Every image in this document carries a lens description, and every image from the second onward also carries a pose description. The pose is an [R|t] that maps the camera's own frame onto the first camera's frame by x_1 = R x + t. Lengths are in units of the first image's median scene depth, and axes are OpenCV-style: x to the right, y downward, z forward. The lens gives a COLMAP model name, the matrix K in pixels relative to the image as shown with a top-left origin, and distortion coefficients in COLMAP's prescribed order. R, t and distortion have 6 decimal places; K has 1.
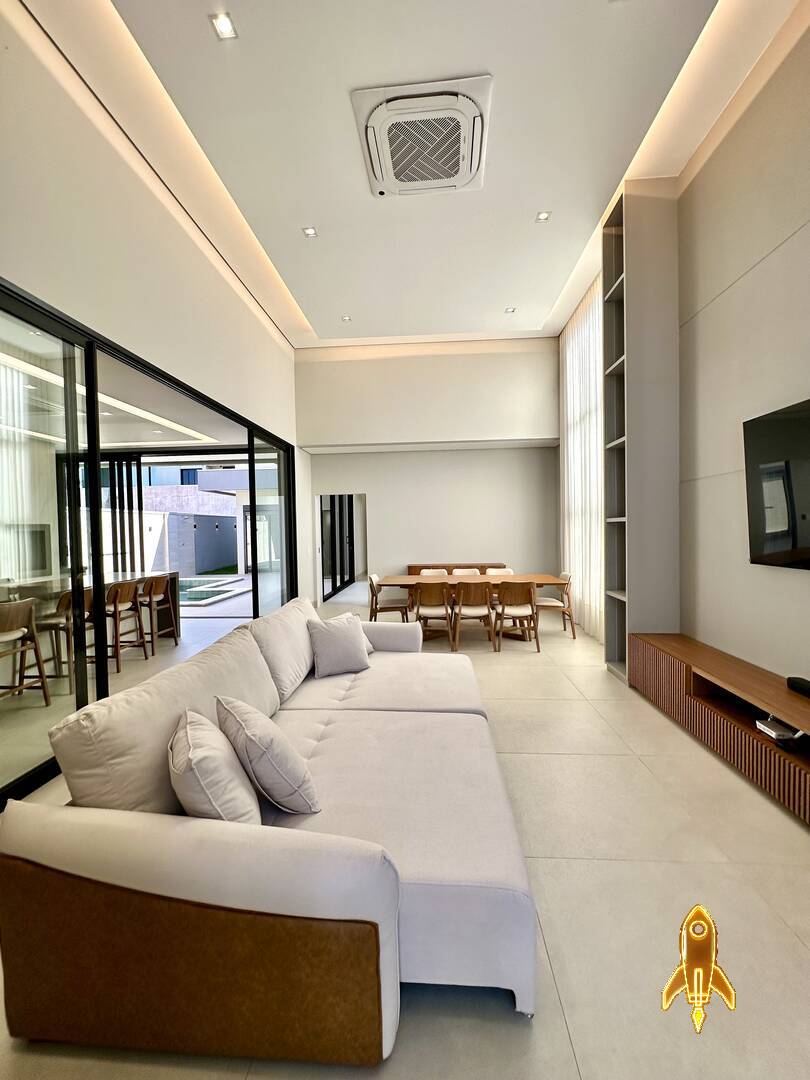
lens RADIAL K [[429.5, 0, 404.6], [0, 429.5, 539.1], [0, 0, 1]] dist [-0.002482, 0.000756]
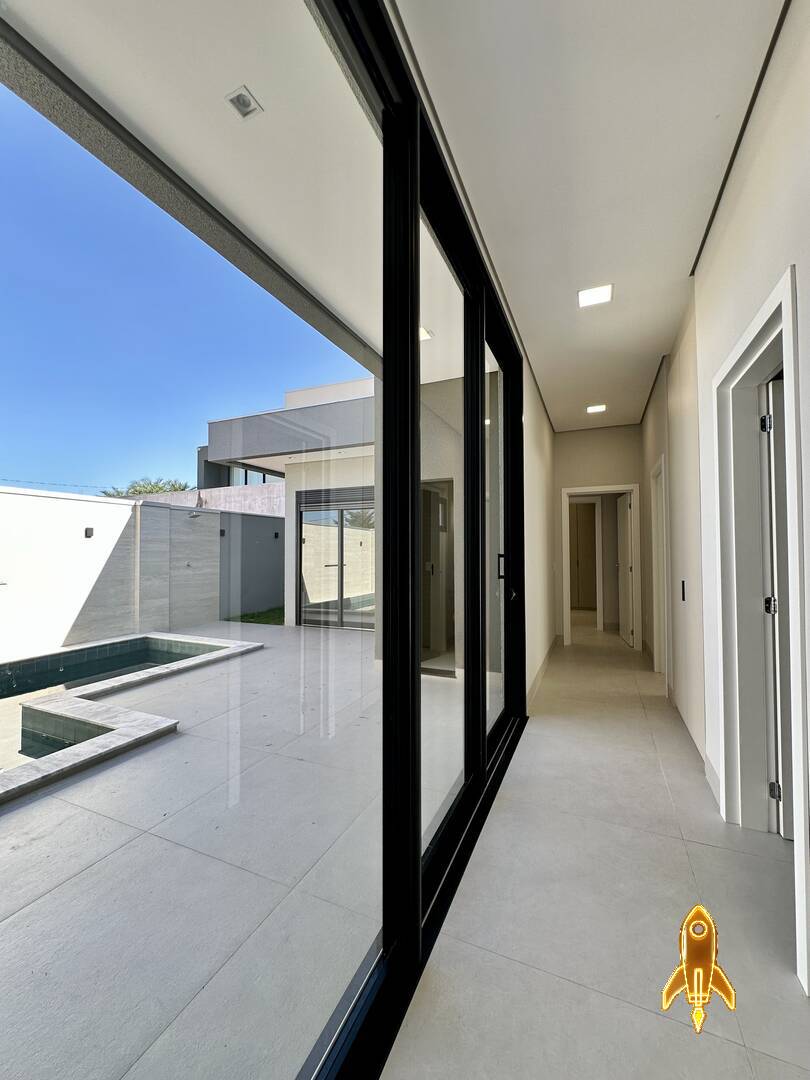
lens RADIAL K [[429.5, 0, 407.1], [0, 429.5, 539.4], [0, 0, 1]] dist [-0.002482, 0.000756]
pose [[0.945552, 0.017088, -0.325021, -0.077601], [-0.032046, 0.998656, -0.040723, -0.006401], [0.323889, 0.048921, 0.944829, 0.552558]]
